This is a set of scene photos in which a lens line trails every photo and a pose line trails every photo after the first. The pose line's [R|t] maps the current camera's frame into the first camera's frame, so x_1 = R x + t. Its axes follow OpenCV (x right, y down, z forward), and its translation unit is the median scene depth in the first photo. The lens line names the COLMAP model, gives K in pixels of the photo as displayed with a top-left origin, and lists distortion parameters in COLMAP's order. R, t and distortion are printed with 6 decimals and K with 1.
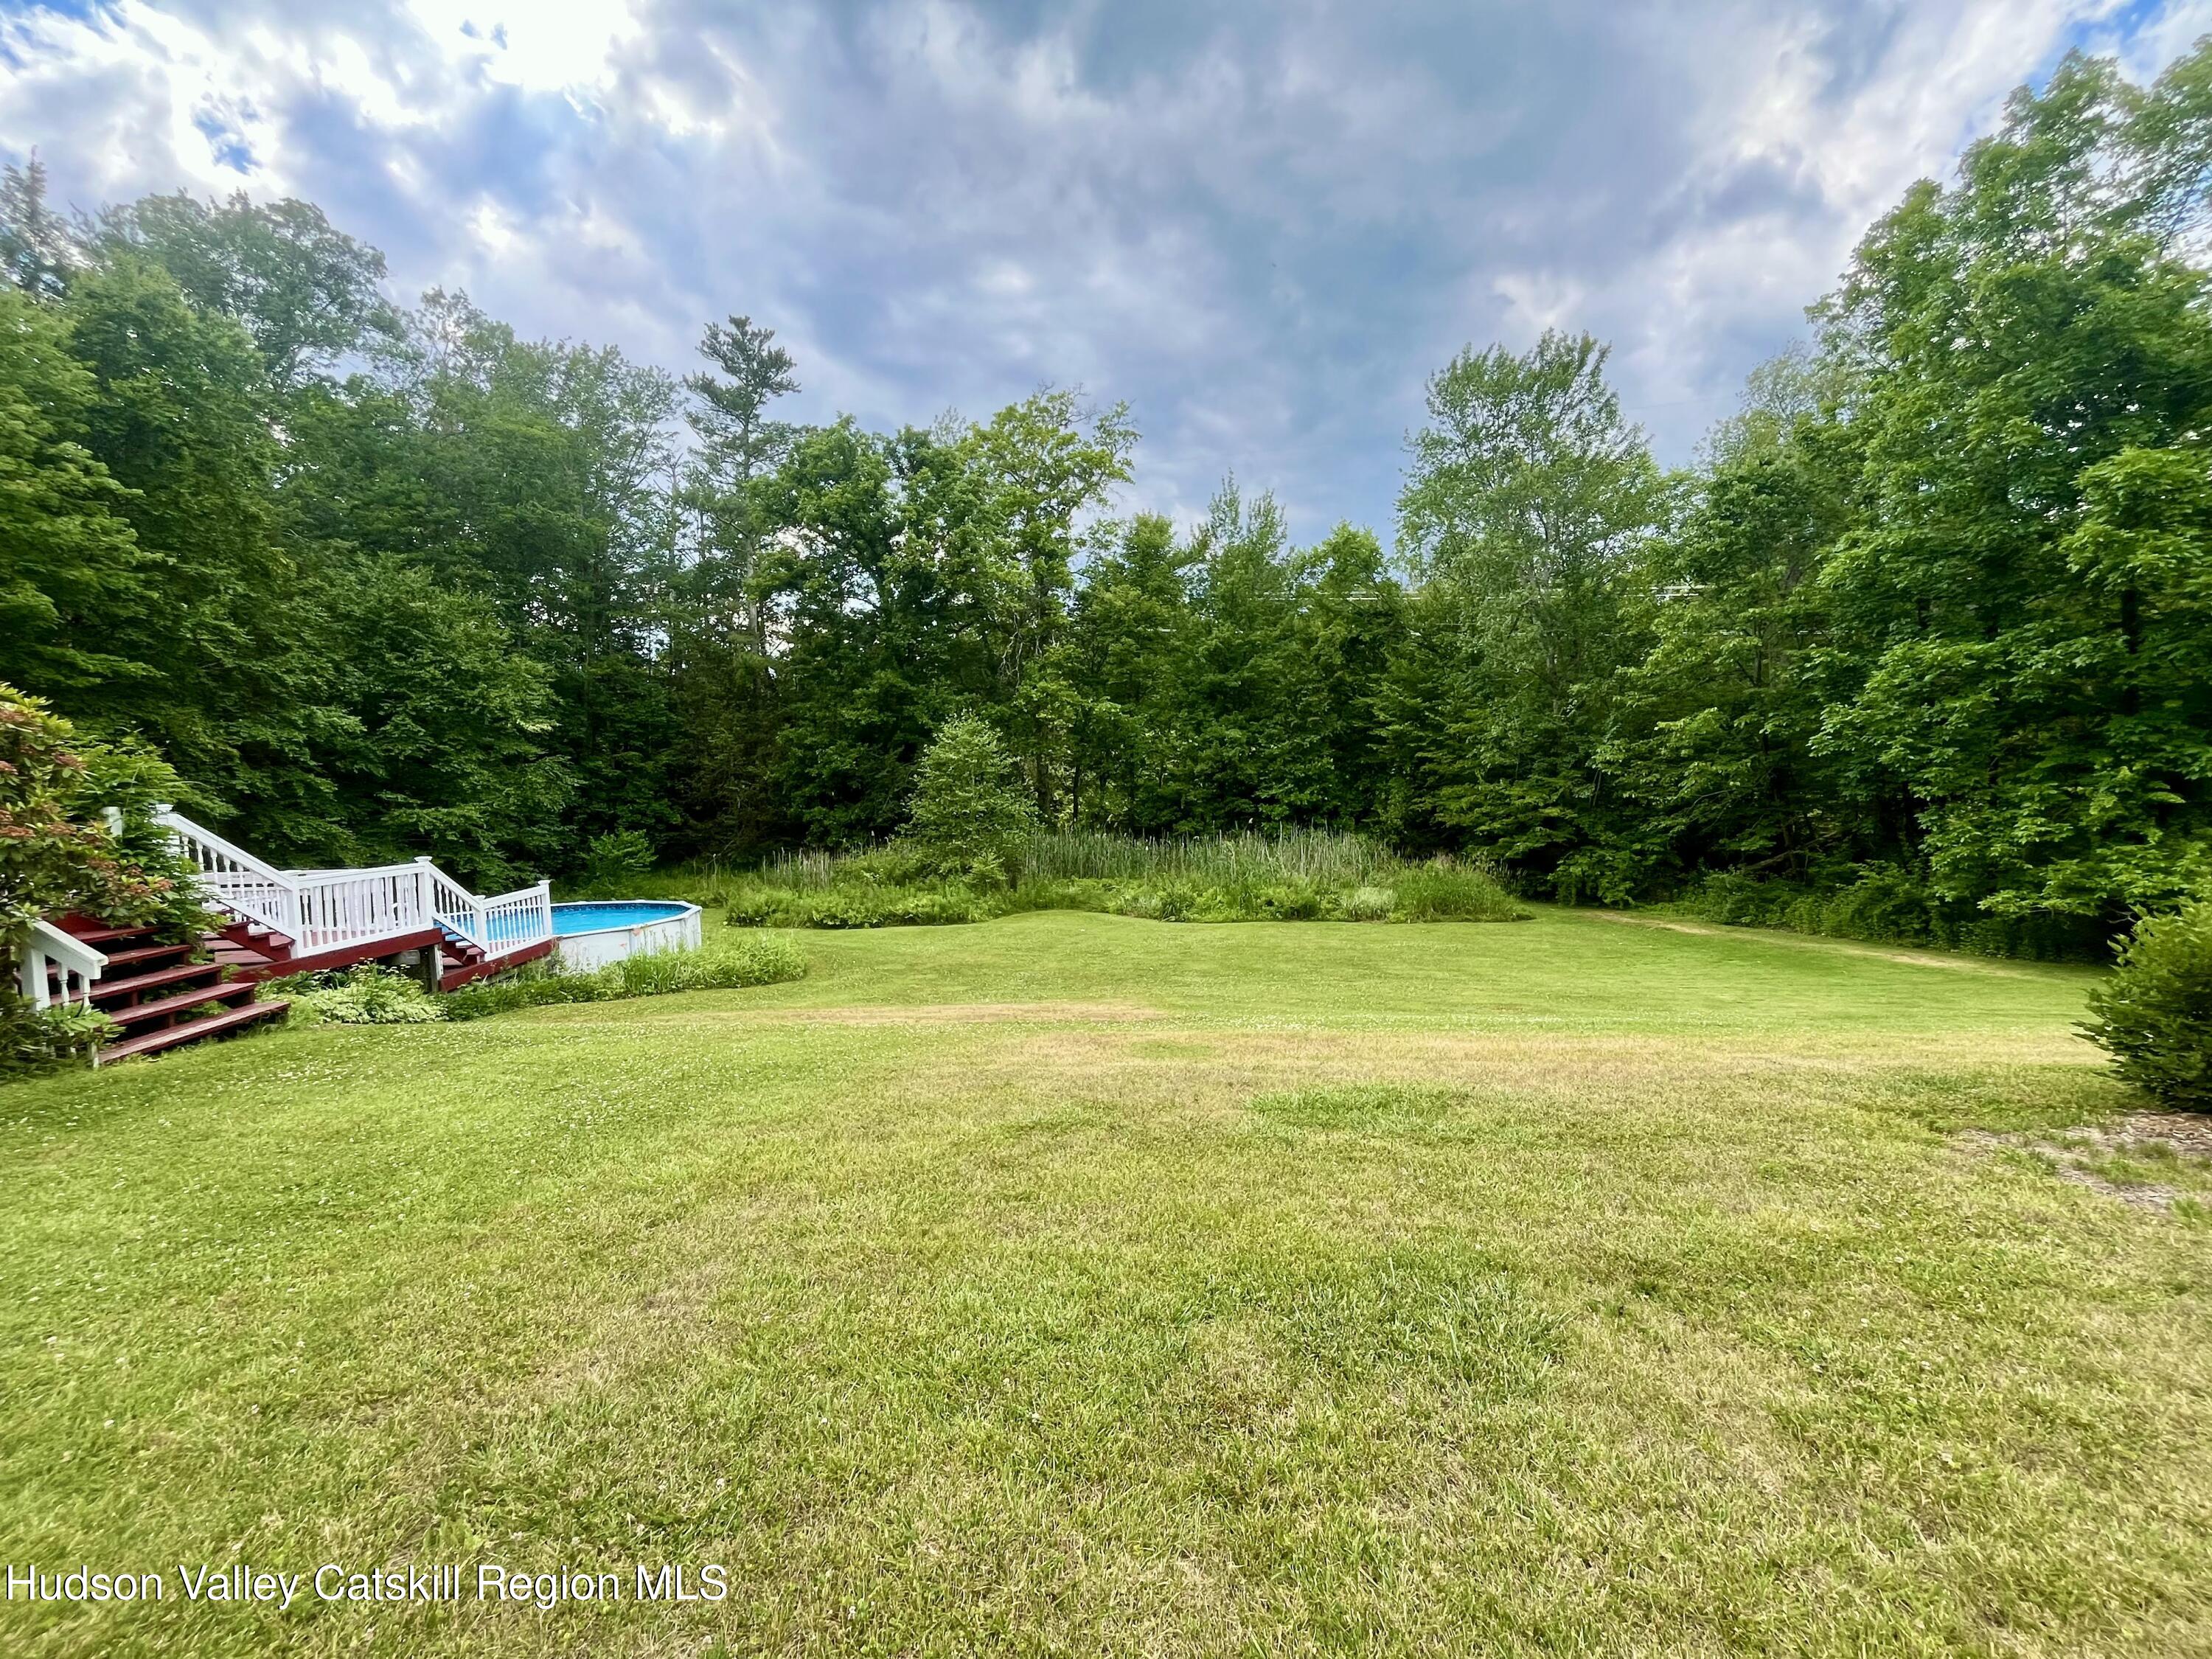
lens RADIAL K [[907.9, 0, 1100.7], [0, 907.9, 830.3], [0, 0, 1]] dist [-0.000673, -0.000105]
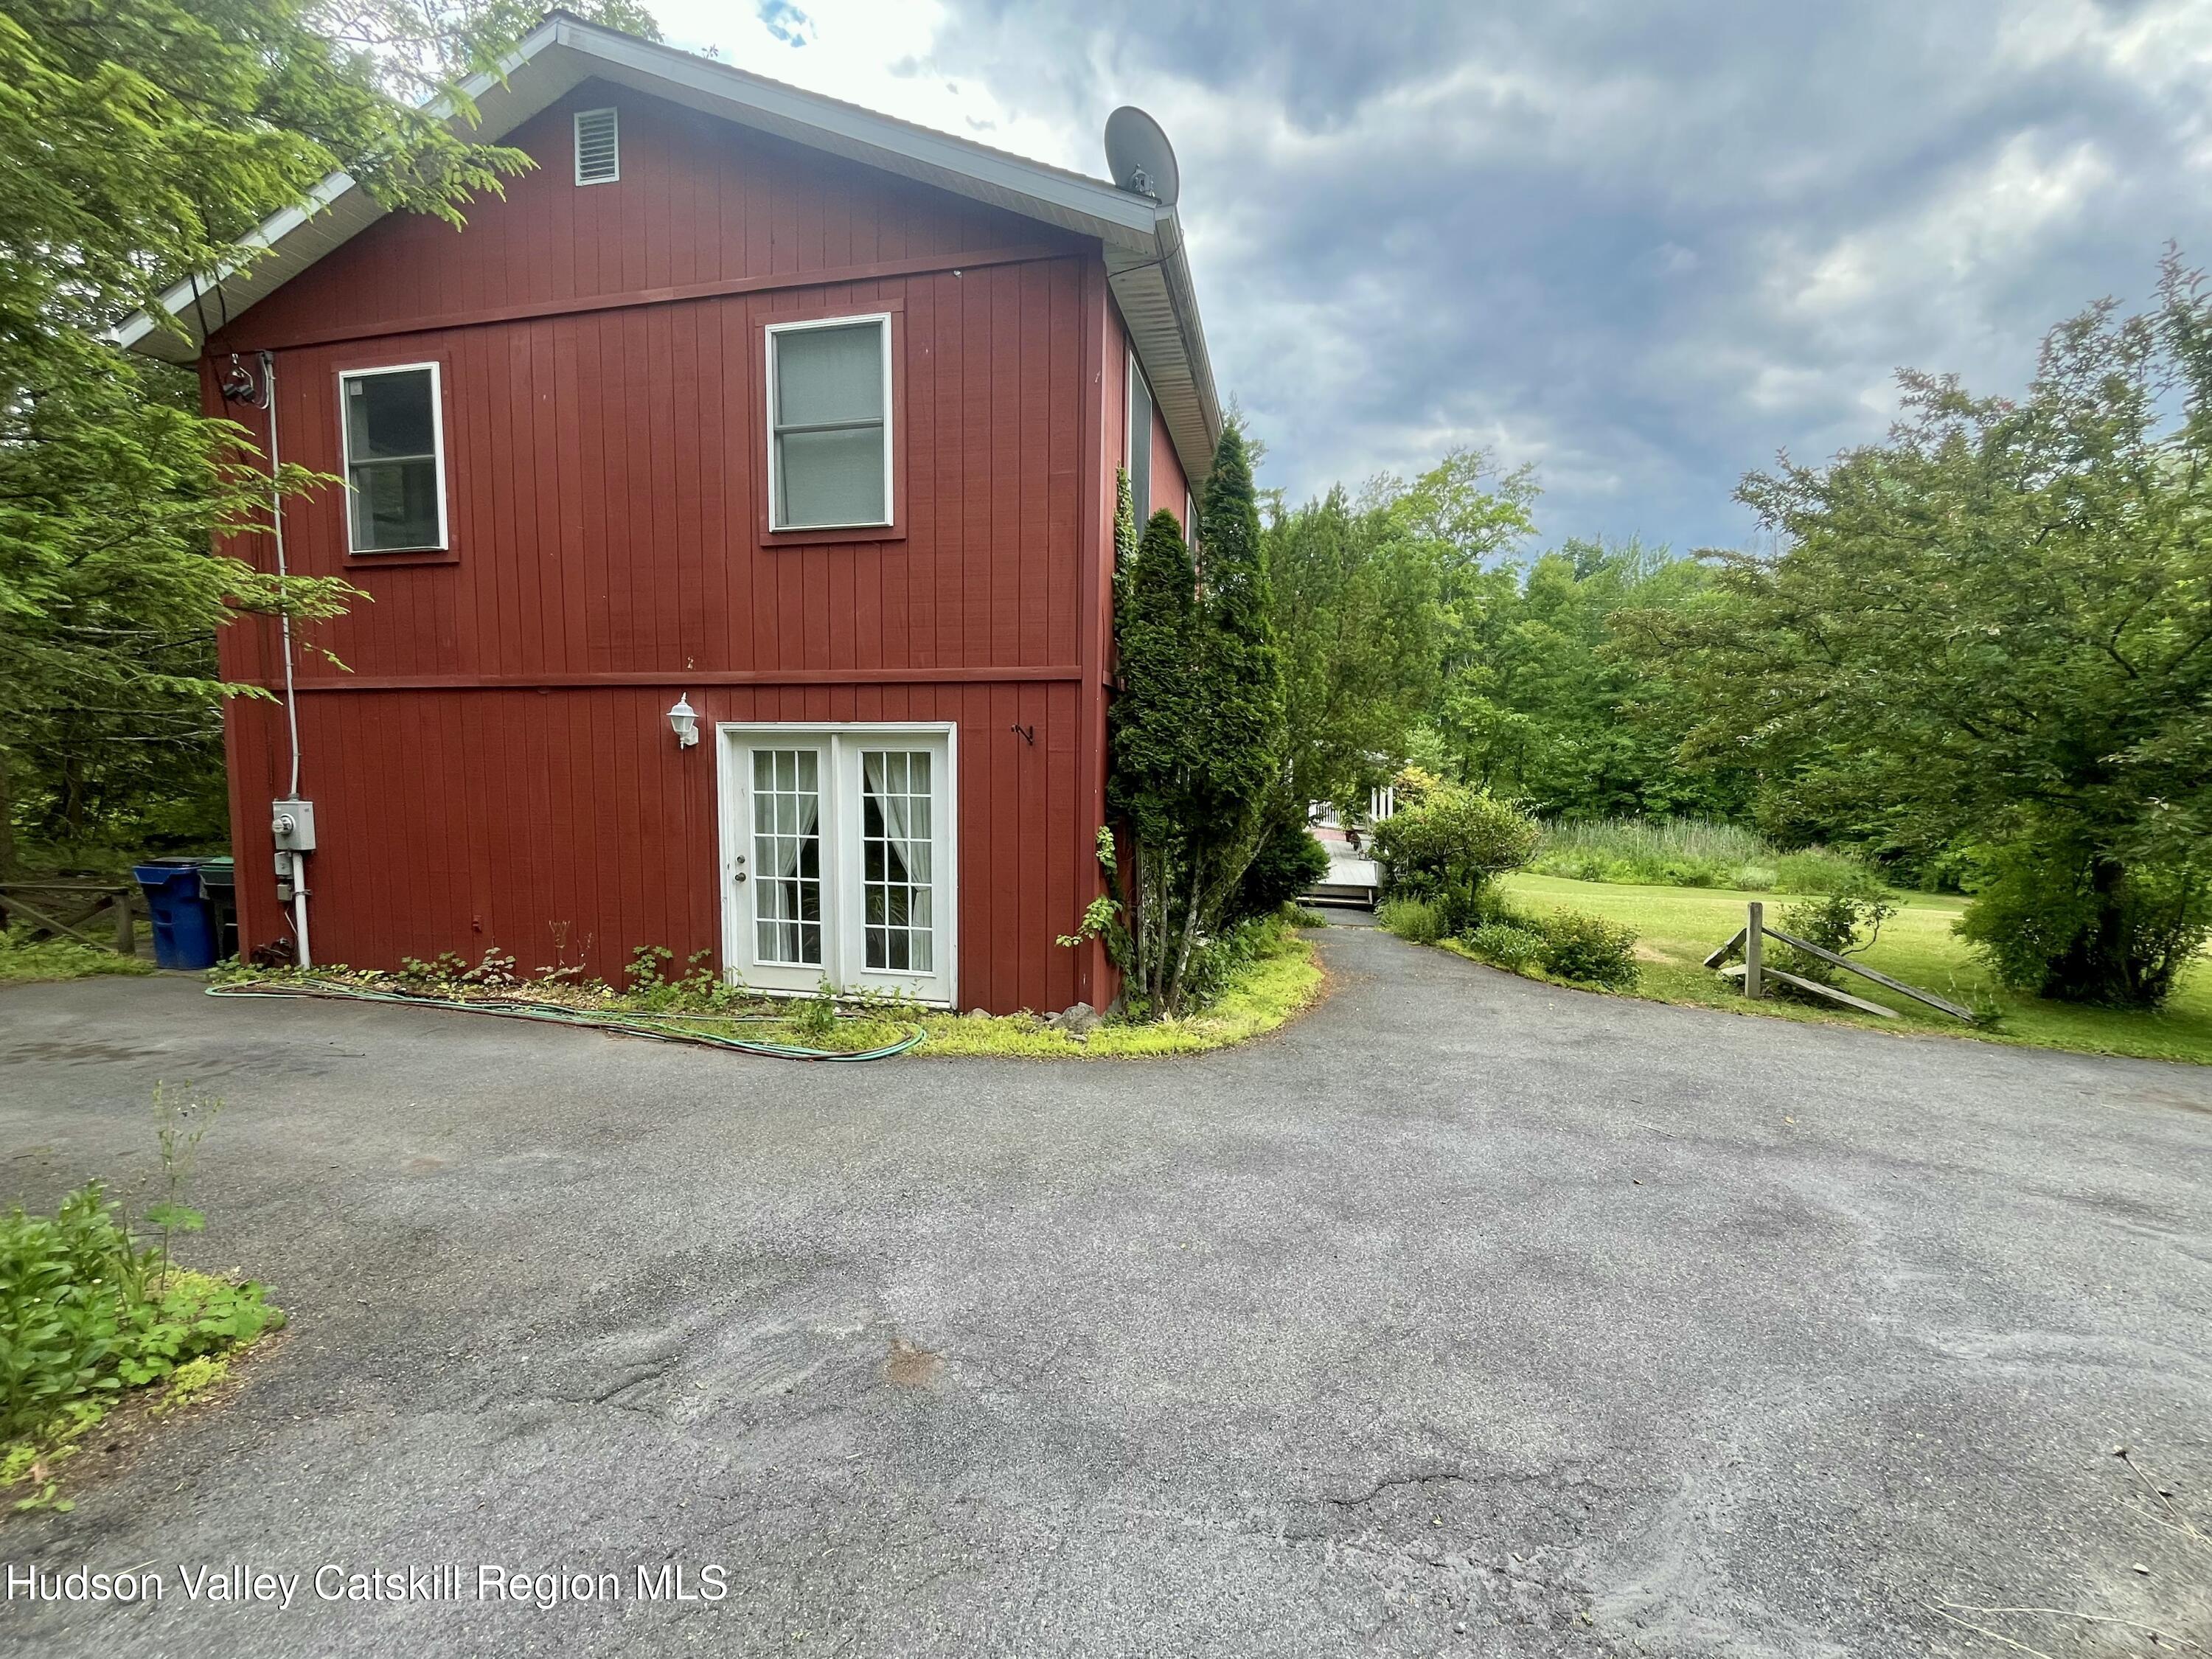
lens RADIAL K [[907.9, 0, 1100.7], [0, 907.9, 830.3], [0, 0, 1]] dist [-0.000673, -0.000105]
pose [[0.962599, 0.055971, -0.265087, -0.339030], [-0.045456, 0.997923, 0.045641, -0.011131], [0.267091, -0.031884, 0.963144, -0.665246]]
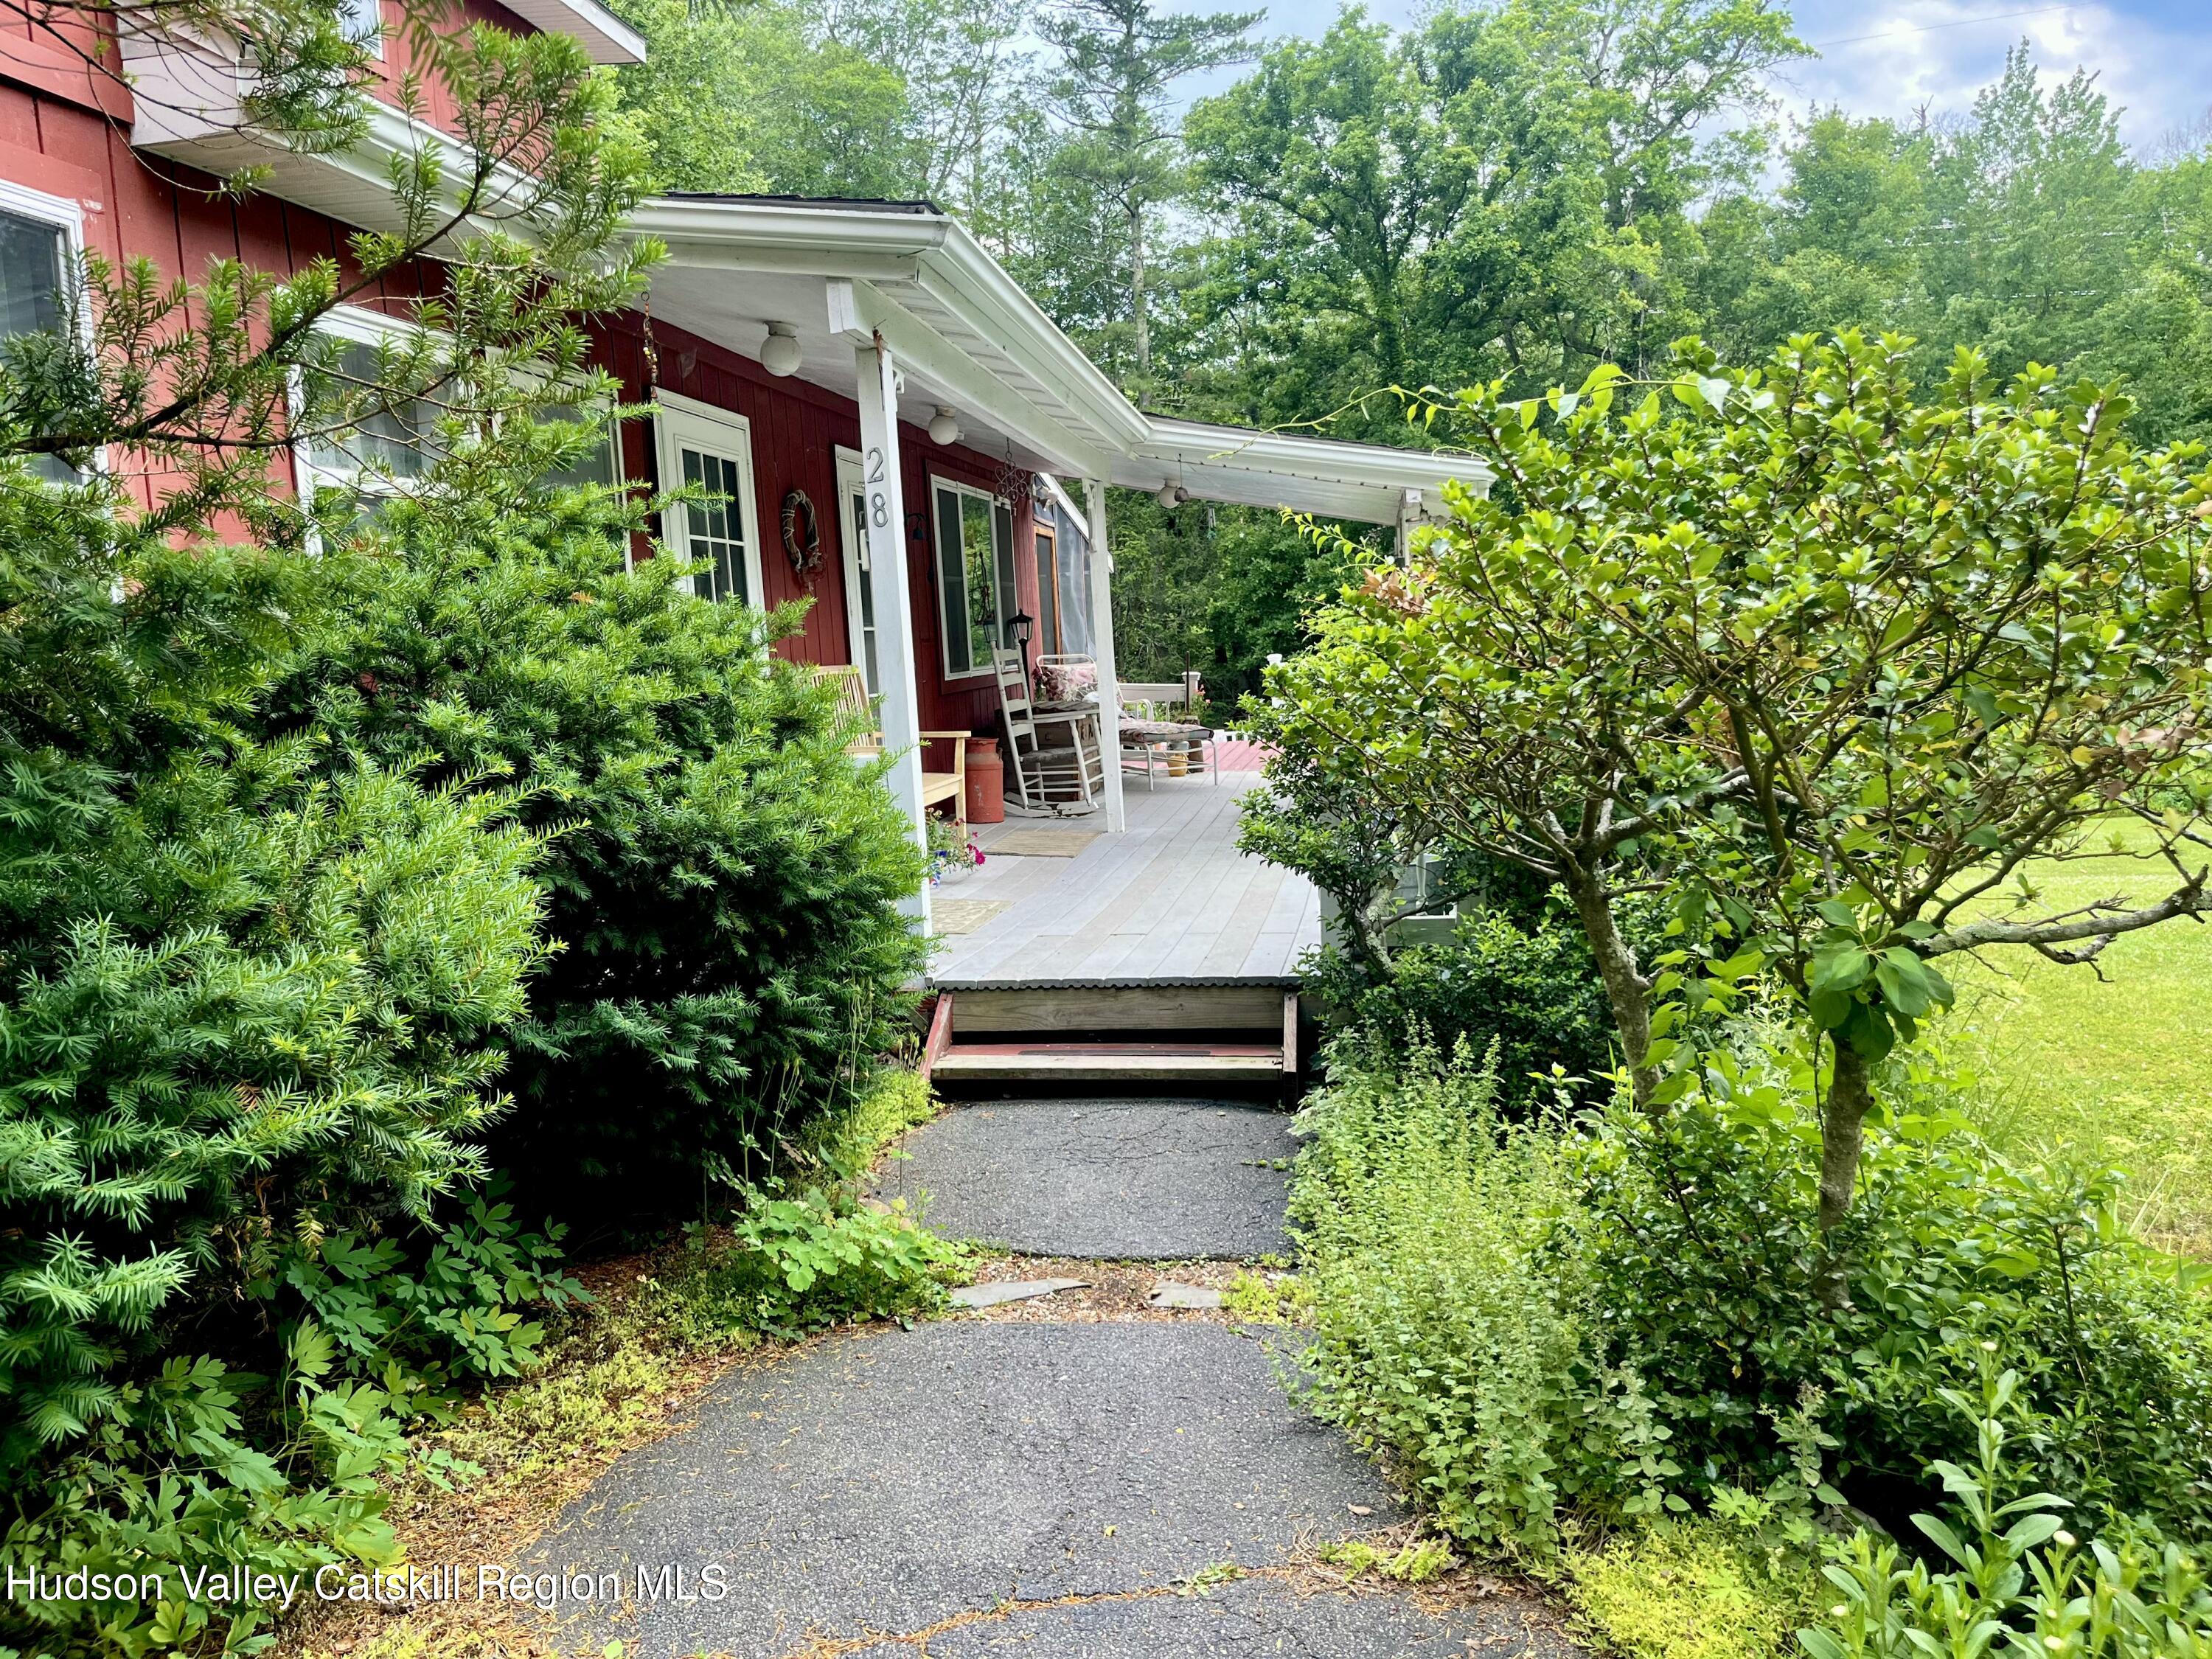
lens RADIAL K [[1691.7, 0, 1100.1], [0, 1691.7, 825.1], [0, 0, 1]] dist [0.025725, -0.006878]
pose [[0.975711, -0.002637, -0.219045, -0.301250], [0.019867, 0.996872, 0.076494, 0.003620], [0.218158, -0.078988, 0.972712, -0.303476]]
